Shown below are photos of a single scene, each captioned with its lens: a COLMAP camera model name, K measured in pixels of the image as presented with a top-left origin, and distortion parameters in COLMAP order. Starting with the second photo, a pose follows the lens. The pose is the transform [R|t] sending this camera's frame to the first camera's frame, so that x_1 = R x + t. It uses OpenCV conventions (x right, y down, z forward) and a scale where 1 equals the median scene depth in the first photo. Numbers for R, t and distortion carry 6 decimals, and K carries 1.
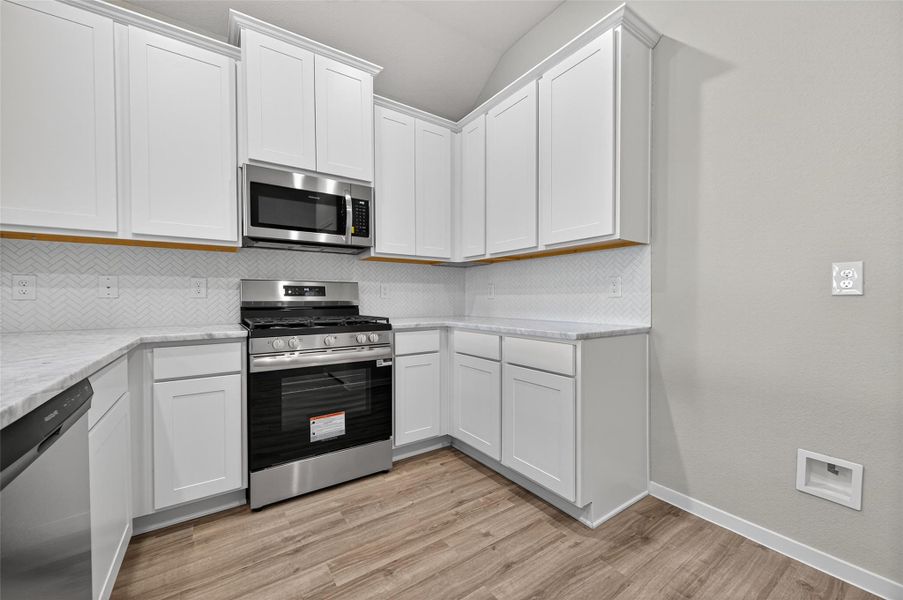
lens RADIAL K [[352.6, 0, 451.5], [0, 352.6, 302.6], [0, 0, 1]] dist [0.005505, -0.000176]
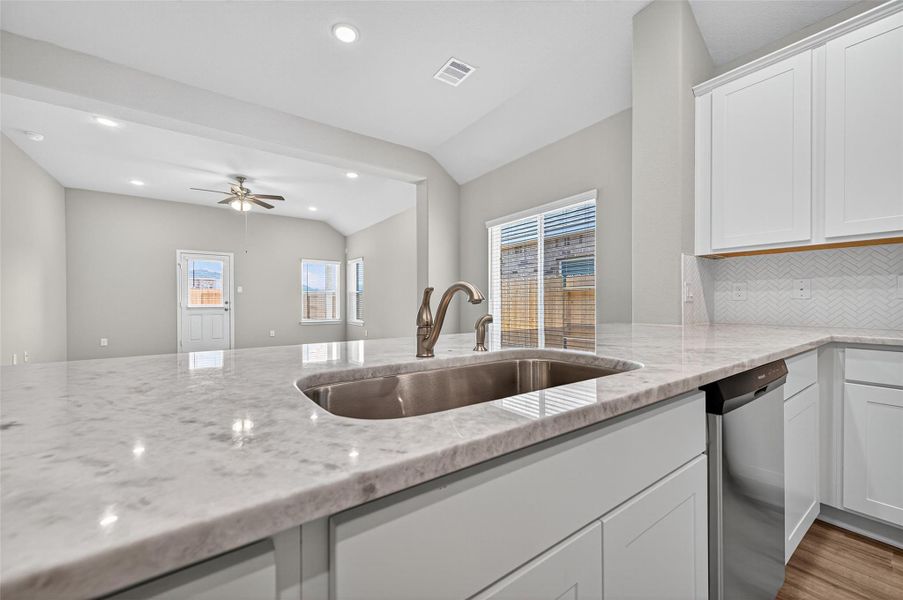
lens RADIAL K [[352.6, 0, 451.1], [0, 352.6, 304.6], [0, 0, 1]] dist [0.005505, -0.000176]
pose [[0.023679, 0.012912, -0.999636, 0.139796], [-0.012137, 0.999847, 0.012627, 0.004621], [0.999646, 0.011833, 0.023833, -0.147360]]
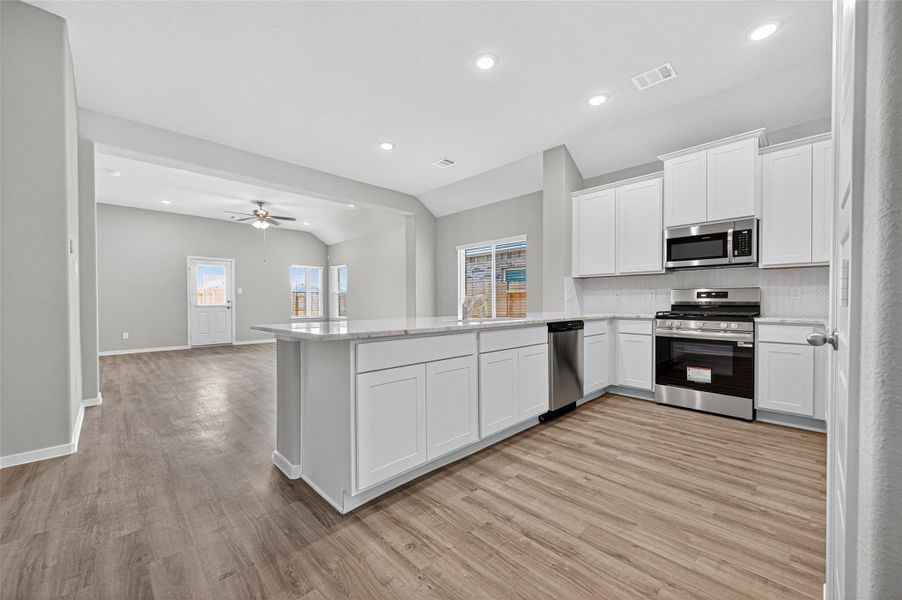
lens RADIAL K [[352.2, 0, 450.6], [0, 352.2, 303.0], [0, 0, 1]] dist [0.005505, -0.000176]
pose [[0.175676, 0.010703, -0.984390, 1.312327], [-0.012473, 0.999885, 0.008645, 0.003998], [0.984369, 0.010760, 0.175789, -0.572224]]
